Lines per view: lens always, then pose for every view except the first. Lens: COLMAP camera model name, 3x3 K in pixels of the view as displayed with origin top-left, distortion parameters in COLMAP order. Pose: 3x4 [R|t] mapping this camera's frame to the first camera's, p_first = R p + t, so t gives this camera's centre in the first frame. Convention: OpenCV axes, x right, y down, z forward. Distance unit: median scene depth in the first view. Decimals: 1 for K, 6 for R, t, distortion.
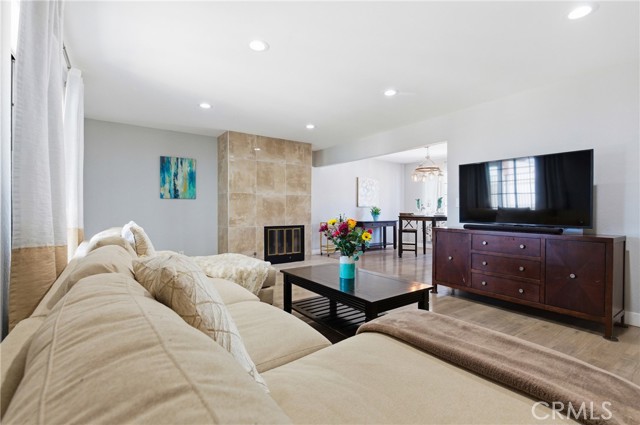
lens RADIAL K [[293.2, 0, 325.7], [0, 293.2, 212.7], [0, 0, 1]] dist [0.000086, -0.002000]
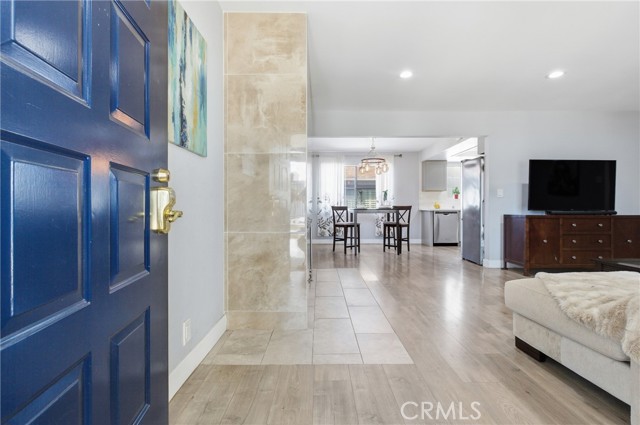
lens RADIAL K [[293.2, 0, 322.0], [0, 293.2, 210.2], [0, 0, 1]] dist [0.000086, -0.002000]
pose [[0.581339, -0.006909, 0.813632, -0.608464], [0.011412, 0.999935, 0.000337, 0.016487], [-0.813582, 0.009089, 0.581380, 0.648537]]
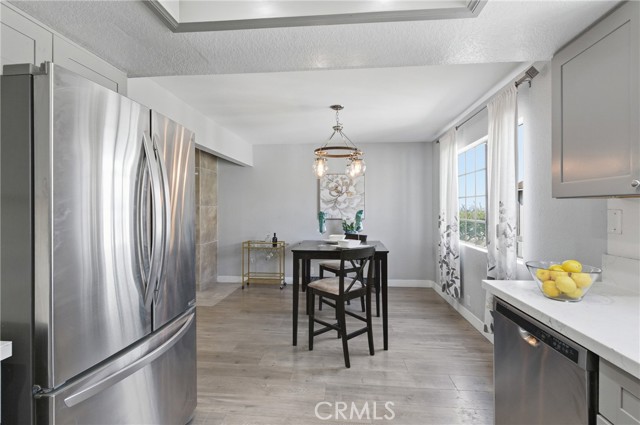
lens RADIAL K [[293.2, 0, 313.4], [0, 293.2, 211.6], [0, 0, 1]] dist [0.000086, -0.002000]
pose [[0.754121, -0.005758, -0.656710, 0.730700], [-0.002939, 0.999922, -0.012142, -0.038662], [0.656729, 0.011086, 0.754045, 0.676430]]
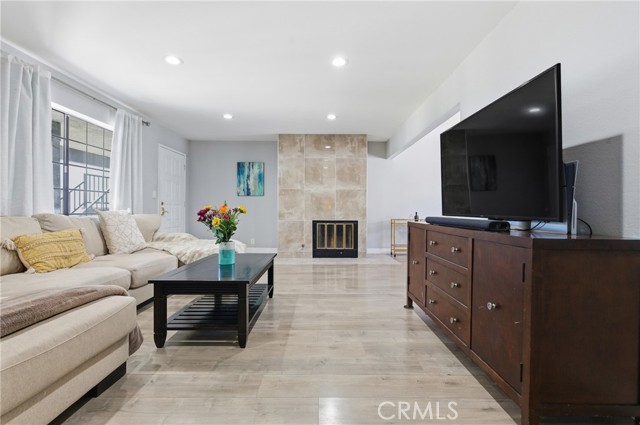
lens RADIAL K [[293.2, 0, 322.4], [0, 293.2, 211.7], [0, 0, 1]] dist [0.000086, -0.002000]
pose [[0.814986, 0.003679, -0.579469, 0.413718], [-0.007542, 0.999962, -0.004259, 0.019830], [0.579432, 0.007841, 0.814983, 0.166958]]
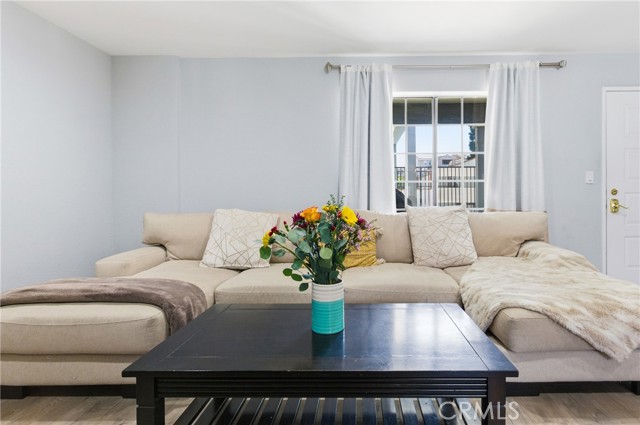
lens RADIAL K [[335.2, 0, 353.6], [0, 335.2, 199.4], [0, 0, 1]] dist [-0.012018, 0.001305]
pose [[-0.596757, 0.007331, -0.802389, 0.212900], [-0.004034, 0.999918, 0.012136, 0.001524], [0.802412, 0.010480, -0.596678, 0.612727]]
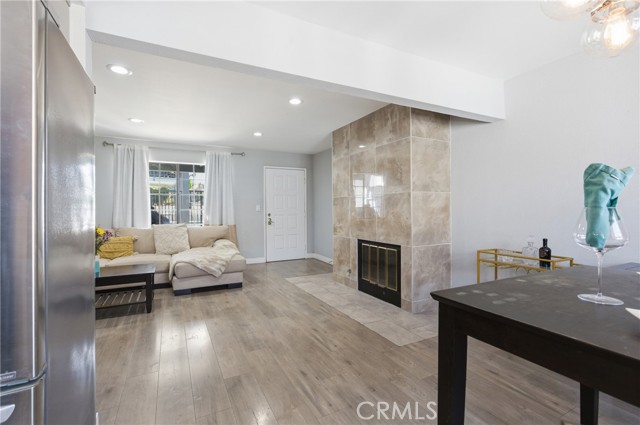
lens RADIAL K [[293.2, 0, 324.8], [0, 293.2, 210.4], [0, 0, 1]] dist [0.000086, -0.002000]
pose [[-0.142173, 0.003774, -0.989835, 0.543497], [-0.002736, 0.999987, 0.004205, -0.028809], [0.989838, 0.003306, -0.142161, 1.002676]]
